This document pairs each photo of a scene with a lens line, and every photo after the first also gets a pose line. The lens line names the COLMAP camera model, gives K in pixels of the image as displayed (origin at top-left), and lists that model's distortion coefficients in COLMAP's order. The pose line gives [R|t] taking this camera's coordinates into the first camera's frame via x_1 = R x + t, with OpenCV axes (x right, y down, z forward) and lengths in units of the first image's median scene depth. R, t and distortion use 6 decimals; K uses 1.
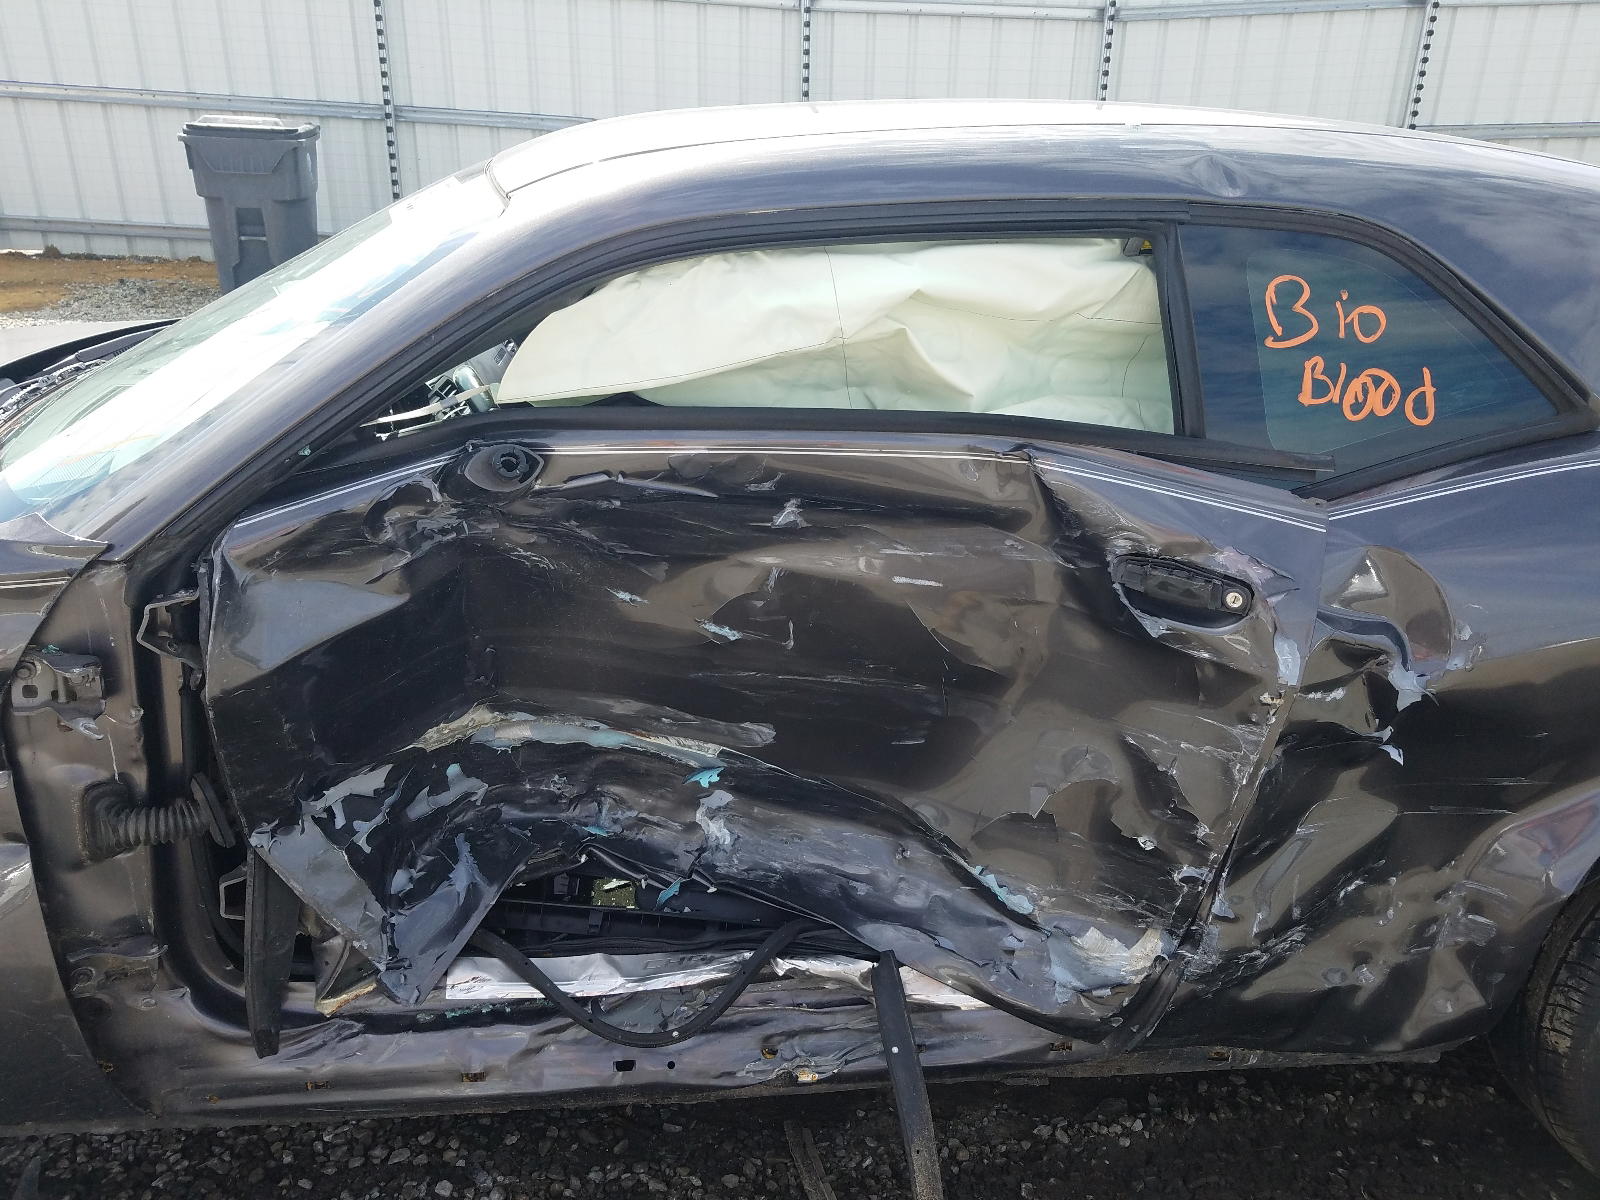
lens RADIAL K [[1251.8, 0, 881.9], [0, 1251.8, 602.1], [0, 0, 1]] dist [-0.041665, -0.003068]
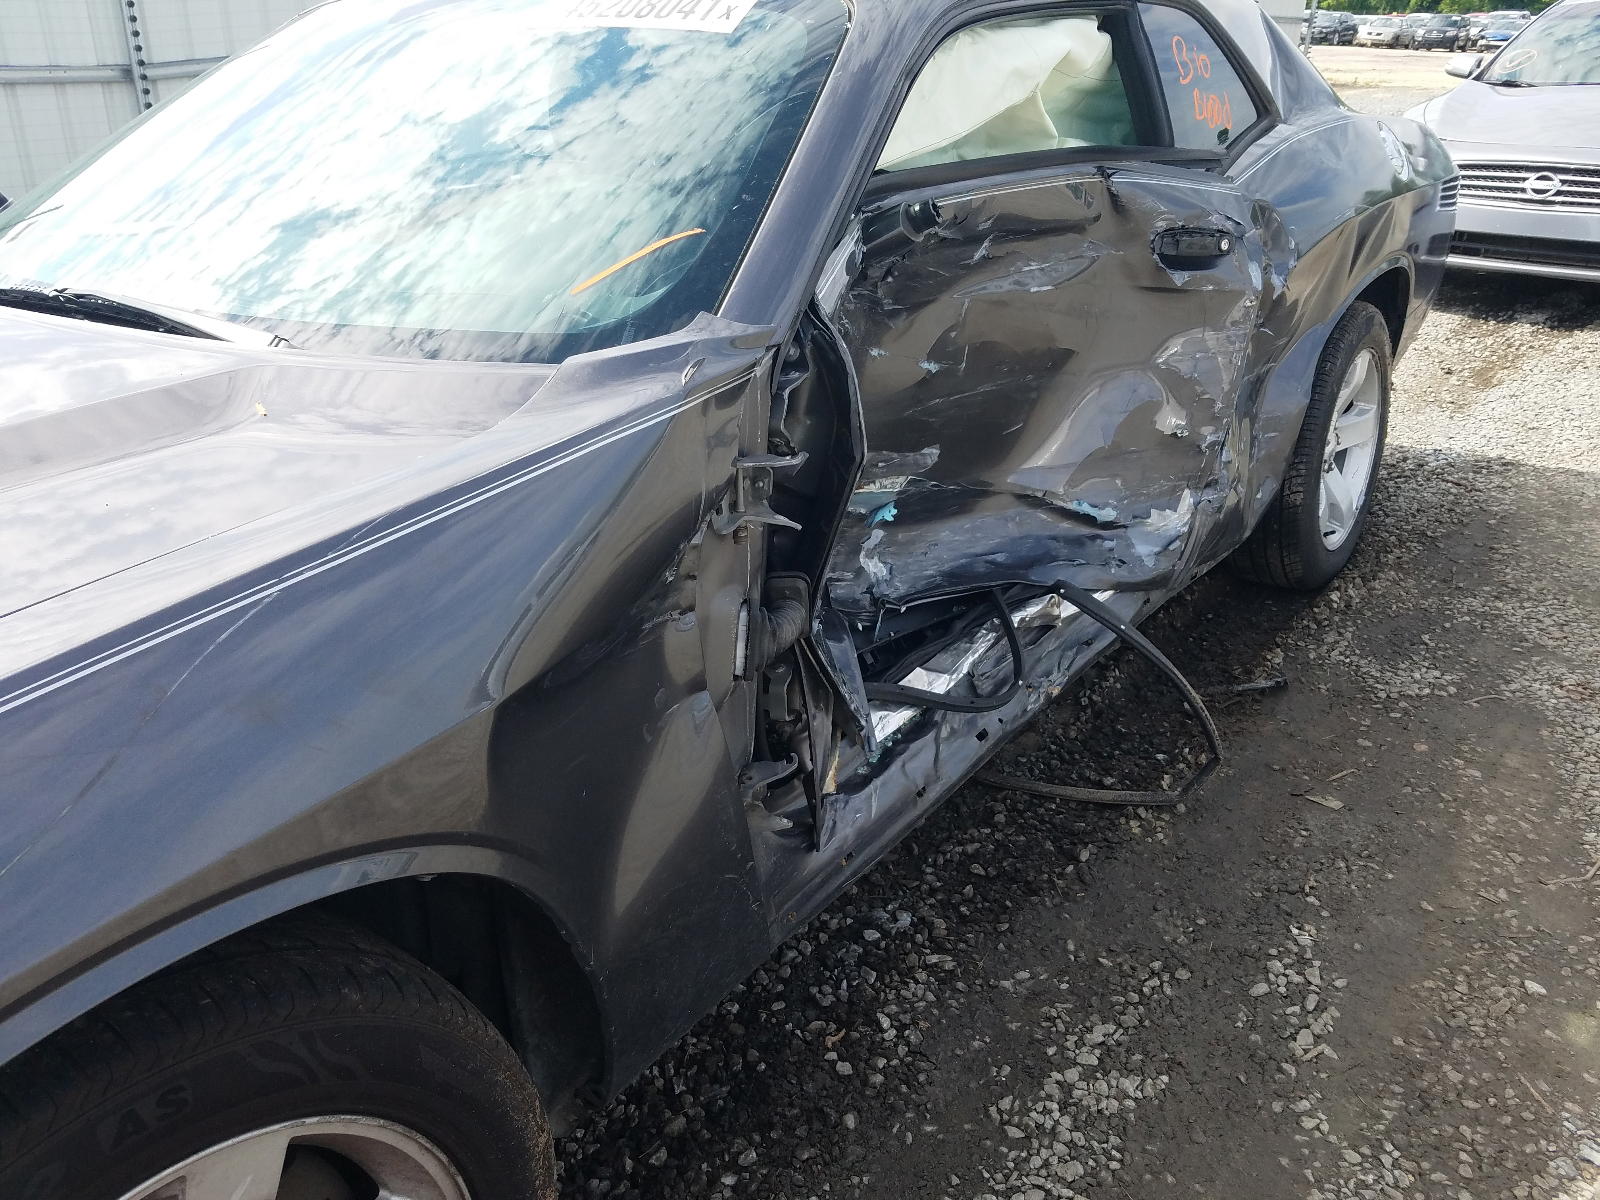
lens RADIAL K [[1218.7, 0, 800.0], [0, 1218.7, 600.0], [0, 0, 1]] dist [0.000497, -0.004685]
pose [[0.680428, -0.334961, 0.651781, -1.060321], [0.302084, 0.938544, 0.166971, 0.000337], [-0.667654, 0.083281, 0.739799, 0.233297]]
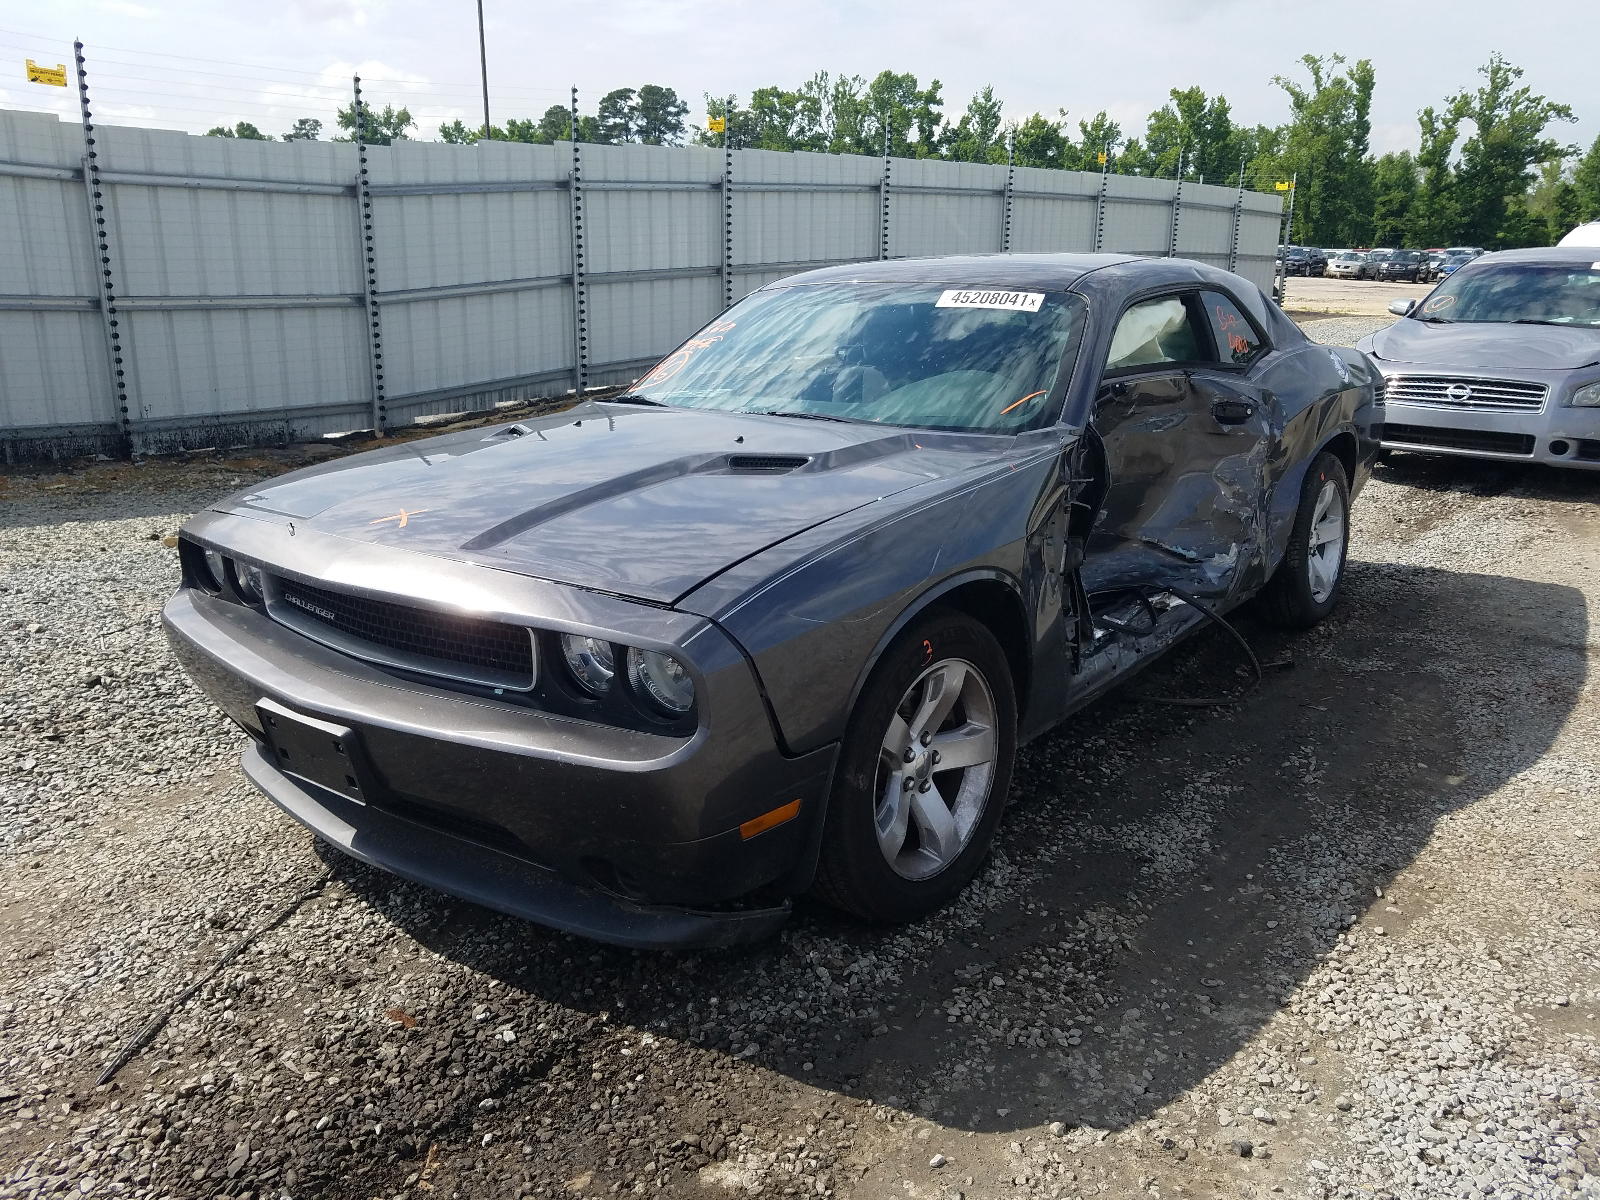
lens RADIAL K [[1197.9, 0, 800.0], [0, 1197.9, 600.0], [0, 0, 1]] dist [-0.029289, -0.001421]
pose [[0.688362, -0.221481, 0.690727, -2.168281], [0.292005, 0.956289, 0.015629, 0.061272], [-0.663997, 0.190938, 0.722946, -0.211936]]
